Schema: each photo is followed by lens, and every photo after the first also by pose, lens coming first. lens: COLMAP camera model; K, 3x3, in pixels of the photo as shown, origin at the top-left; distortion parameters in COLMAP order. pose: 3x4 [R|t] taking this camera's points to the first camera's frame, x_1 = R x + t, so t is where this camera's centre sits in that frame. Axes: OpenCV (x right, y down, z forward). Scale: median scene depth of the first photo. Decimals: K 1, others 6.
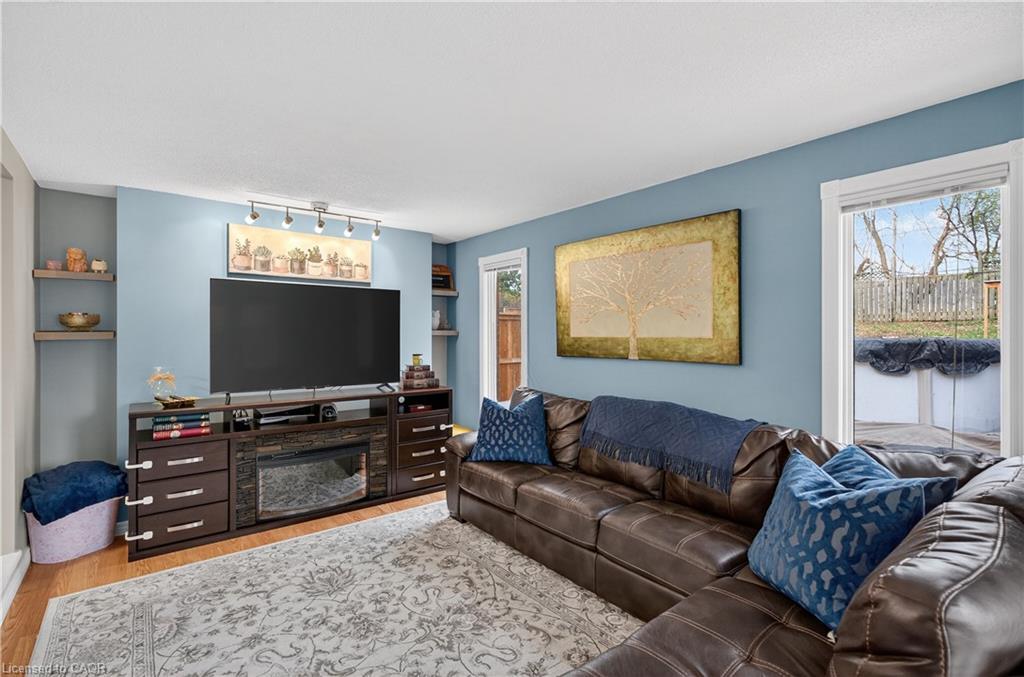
lens RADIAL K [[475.2, 0, 508.2], [0, 475.2, 334.1], [0, 0, 1]] dist [0.001705, 0.000608]
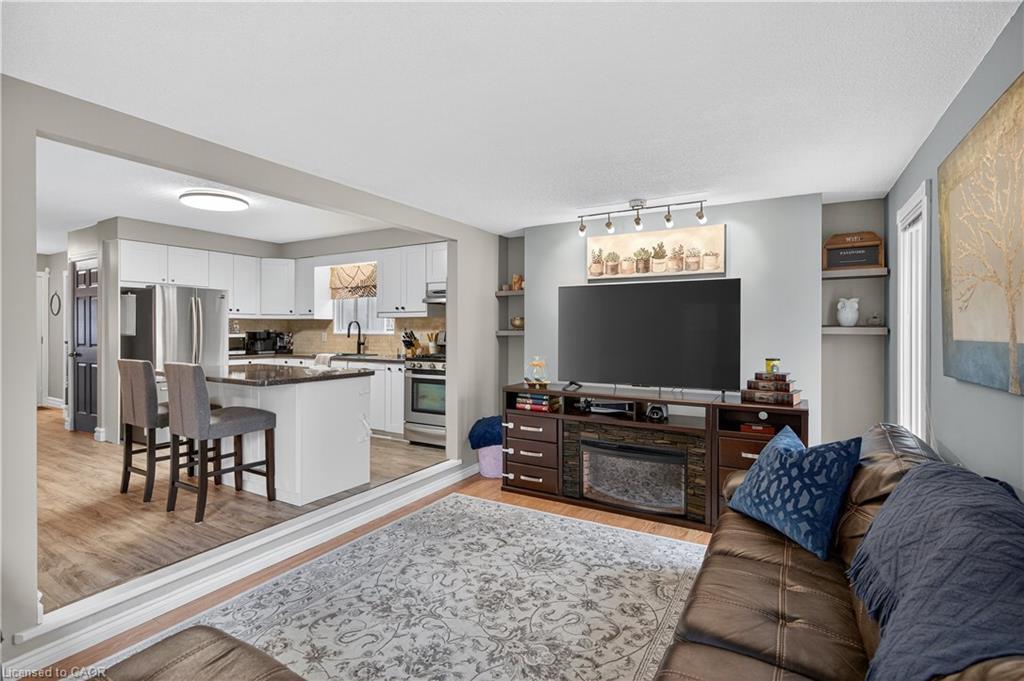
lens RADIAL K [[485.4, 0, 511.4], [0, 485.4, 329.7], [0, 0, 1]] dist [-0.001612, -0.000136]
pose [[0.366402, -0.001639, -0.930455, 0.542474], [-0.002028, 0.999995, -0.002560, -0.002712], [0.930454, 0.002824, 0.366397, 0.457834]]
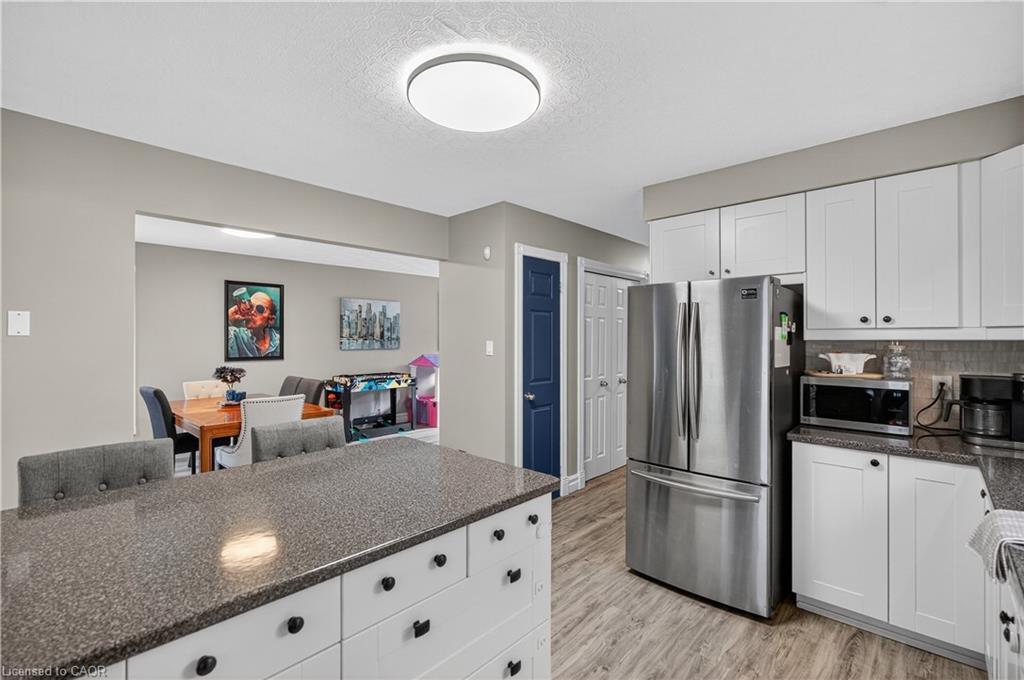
lens RADIAL K [[463.2, 0, 509.0], [0, 463.2, 337.4], [0, 0, 1]] dist [0.001284, 0.000537]
pose [[-0.988087, 0.001108, -0.153889, -1.024695], [0.001272, 0.999999, -0.000966, -0.056809], [0.153888, -0.001151, -0.988088, 0.781110]]
